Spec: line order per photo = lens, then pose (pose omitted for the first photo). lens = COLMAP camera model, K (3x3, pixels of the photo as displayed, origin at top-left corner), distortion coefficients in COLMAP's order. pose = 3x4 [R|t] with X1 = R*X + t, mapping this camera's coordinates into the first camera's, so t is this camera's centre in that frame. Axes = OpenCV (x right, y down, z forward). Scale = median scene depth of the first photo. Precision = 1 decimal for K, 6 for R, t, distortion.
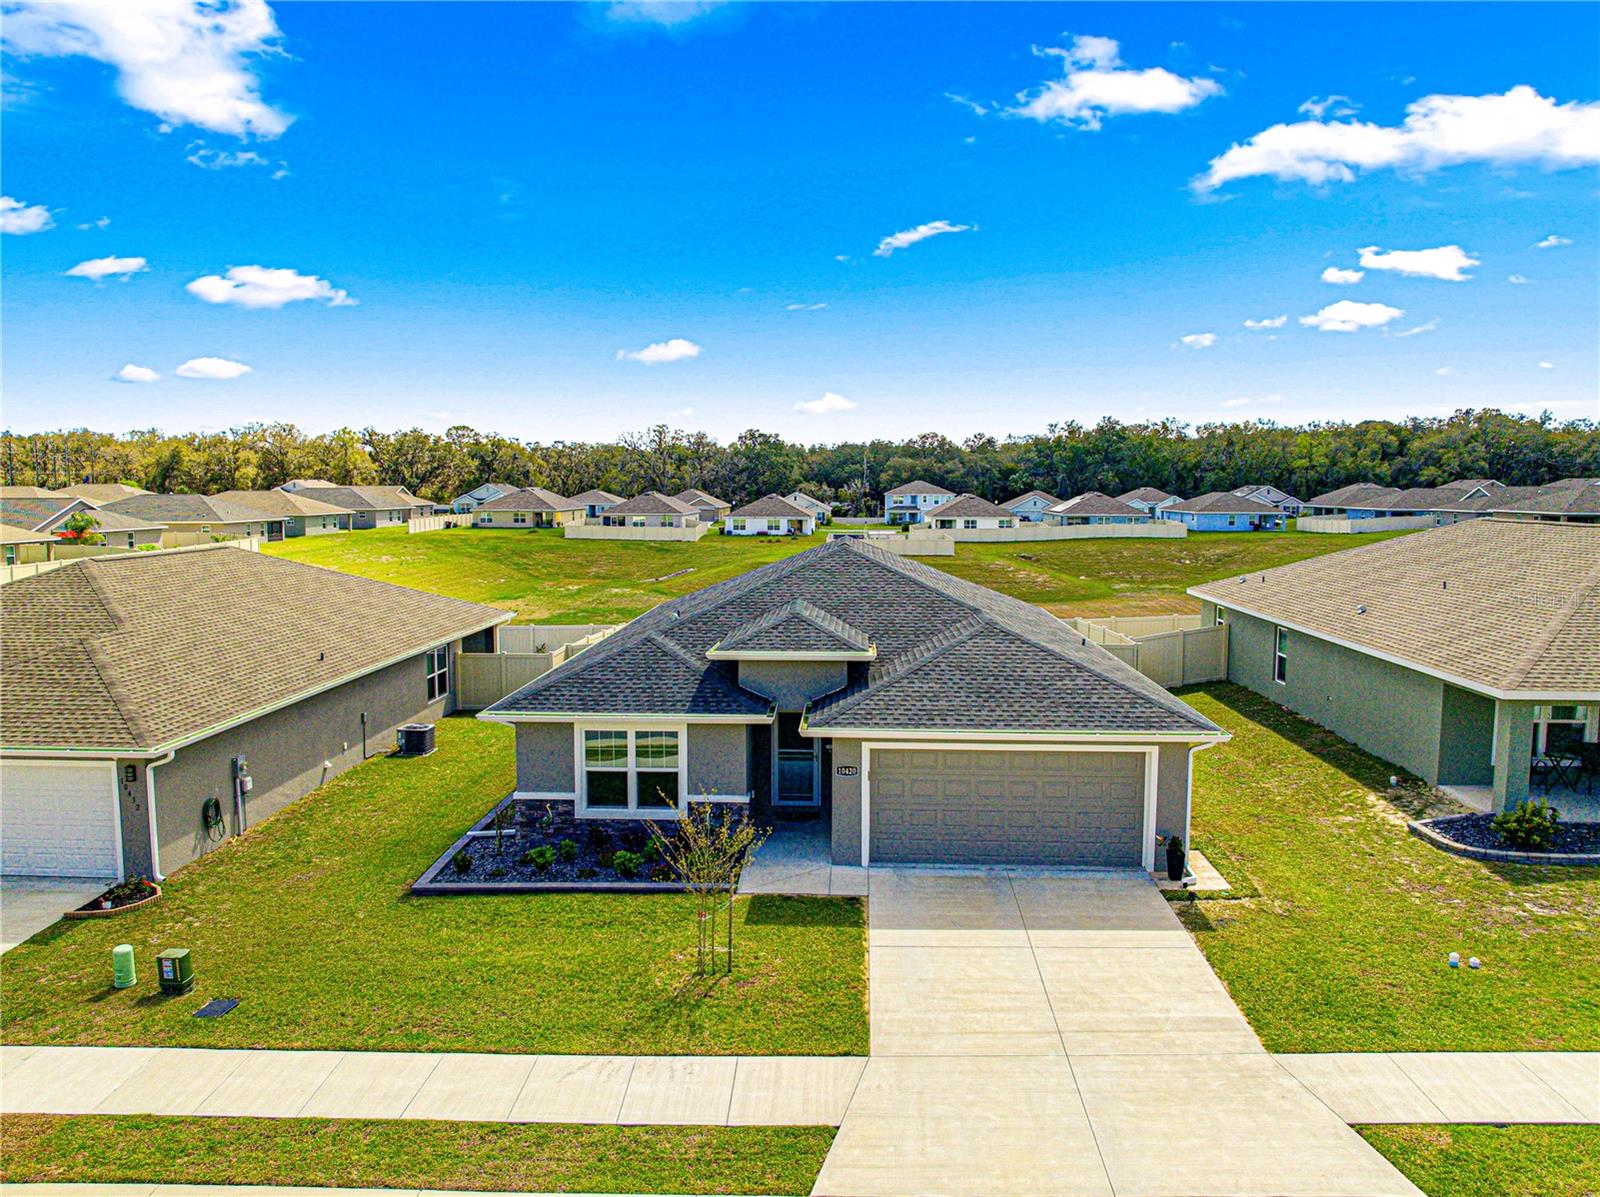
lens RADIAL K [[1124.6, 0, 807.7], [0, 1124.6, 593.4], [0, 0, 1]] dist [-0.038475, 0.000507]
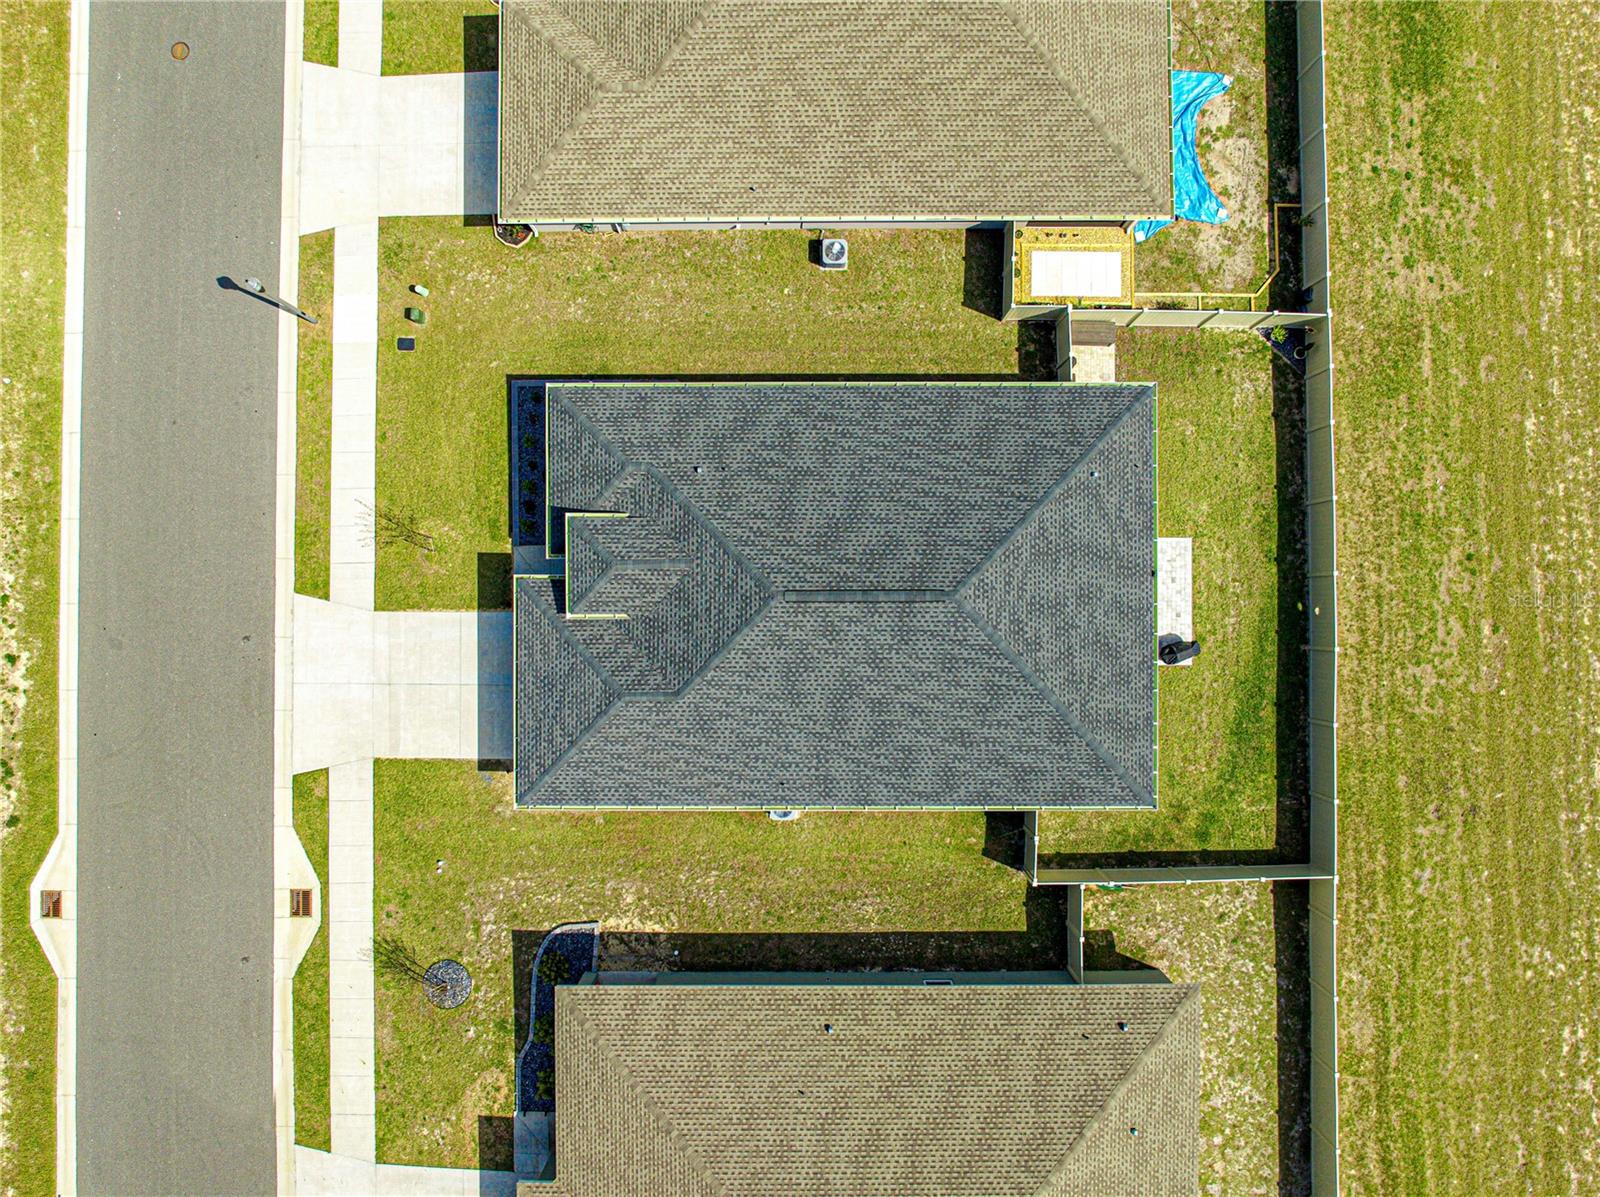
lens RADIAL K [[1124.6, 0, 807.7], [0, 1124.6, 593.4], [0, 0, 1]] dist [-0.038475, 0.000507]
pose [[0.045641, 0.998938, -0.006266, 0.011811], [-0.094648, 0.010568, 0.995455, -0.359991], [0.994464, -0.044841, 0.095030, 0.270483]]
